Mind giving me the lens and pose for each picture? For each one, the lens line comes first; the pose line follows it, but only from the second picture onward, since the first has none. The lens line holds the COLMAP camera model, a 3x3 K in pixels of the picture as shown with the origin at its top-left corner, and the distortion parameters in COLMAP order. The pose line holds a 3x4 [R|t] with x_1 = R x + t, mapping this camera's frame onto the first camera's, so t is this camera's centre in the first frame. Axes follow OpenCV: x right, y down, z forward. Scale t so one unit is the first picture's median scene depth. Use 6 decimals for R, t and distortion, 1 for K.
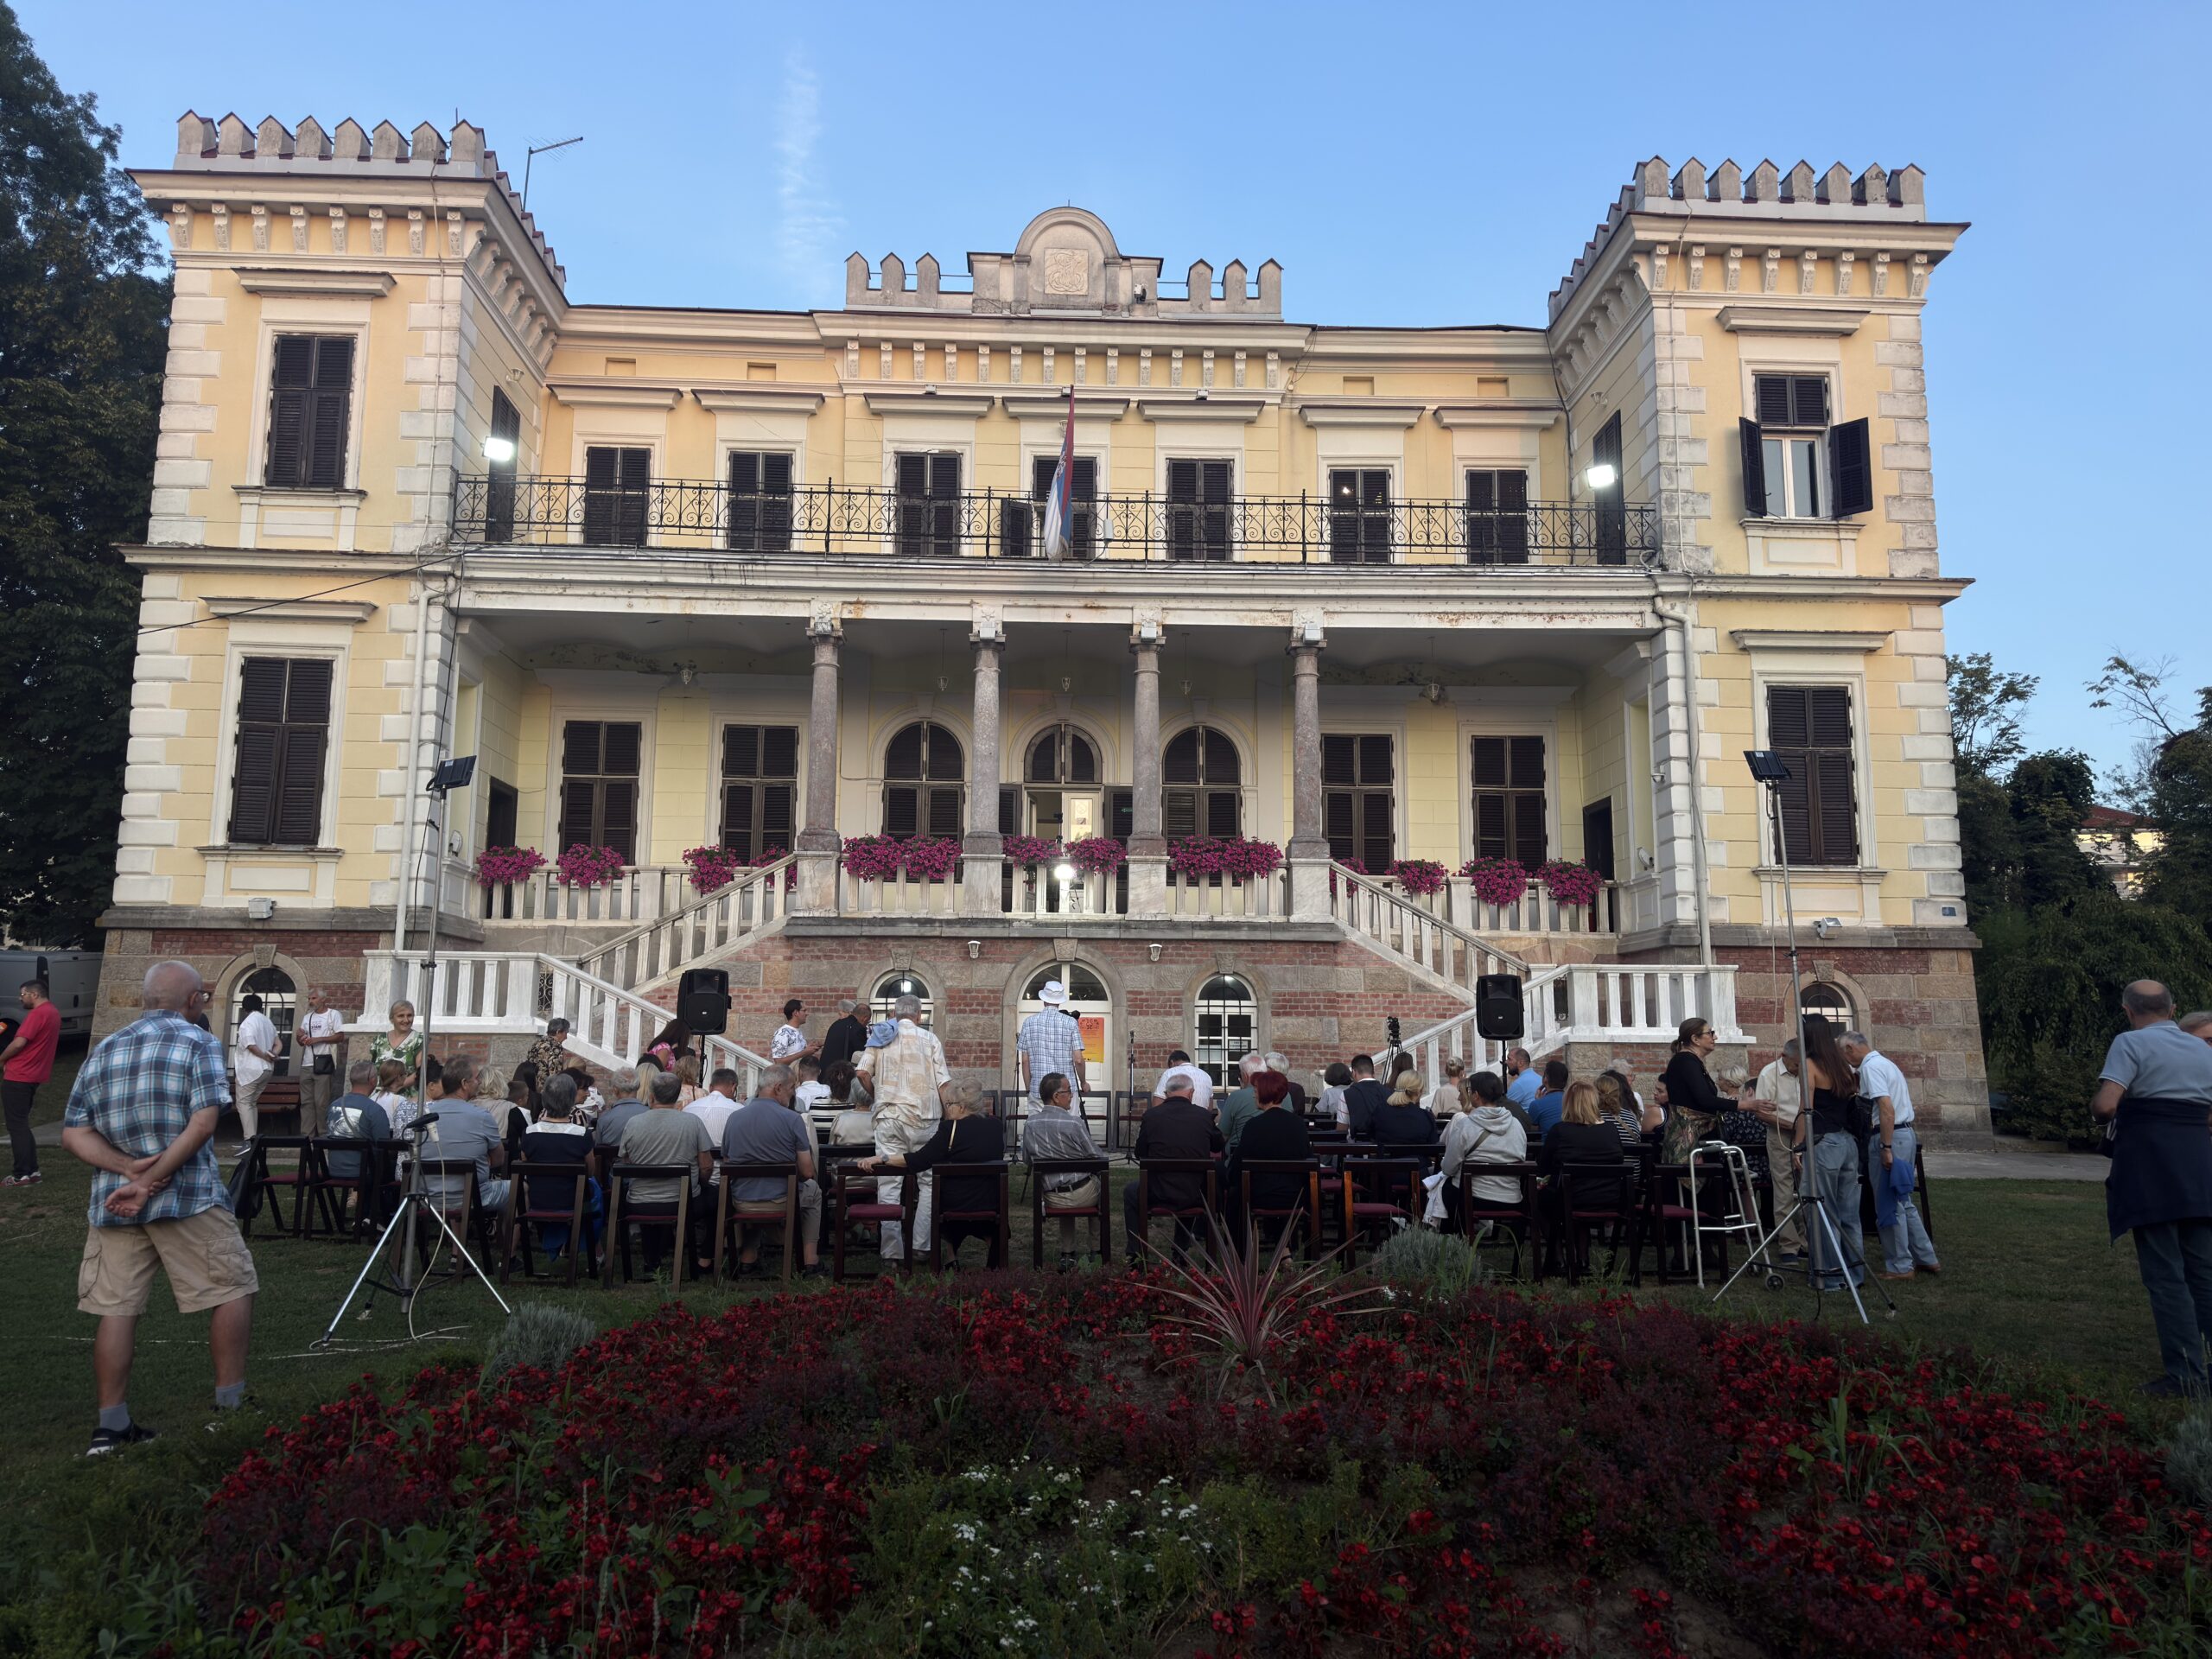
lens RADIAL K [[1559.2, 0, 1106.0], [0, 1559.2, 829.5], [0, 0, 1]] dist [0.112491, -0.162681]
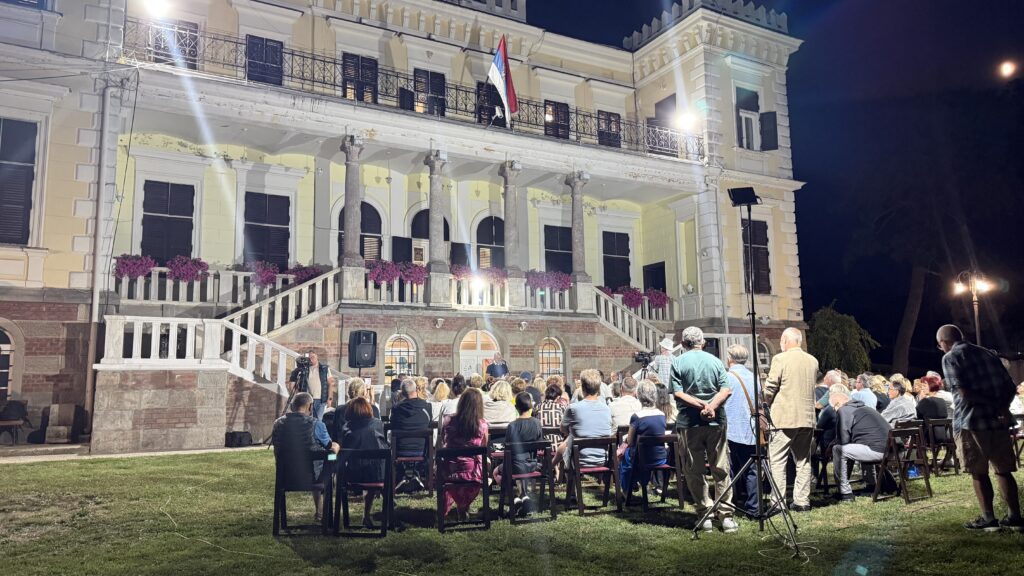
lens RADIAL K [[706.0, 0, 512.0], [0, 706.0, 288.0], [0, 0, 1]] dist [0.077478, -0.003010]
pose [[0.901328, 0.038440, 0.431428, -0.365966], [-0.046117, 0.998909, 0.007344, 0.023102], [-0.430675, -0.026515, 0.902117, 0.185205]]
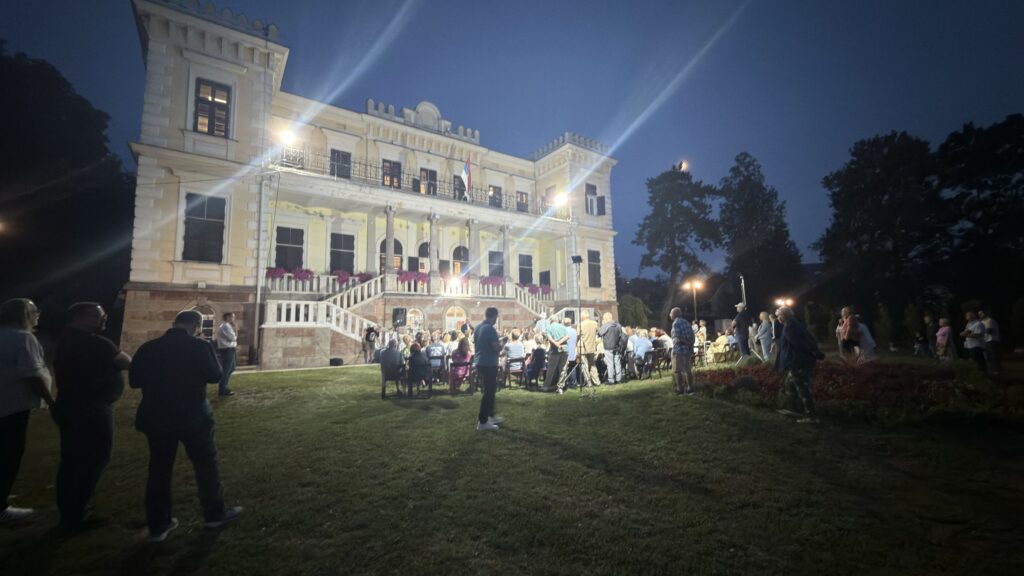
lens RADIAL K [[399.8, 0, 512.0], [0, 399.8, 288.0], [0, 0, 1]] dist [0.000327, 0.000047]
pose [[0.845918, 0.033490, 0.532260, -0.422225], [-0.055253, 0.998159, 0.025009, 0.007539], [-0.530443, -0.050565, 0.846211, 0.105622]]
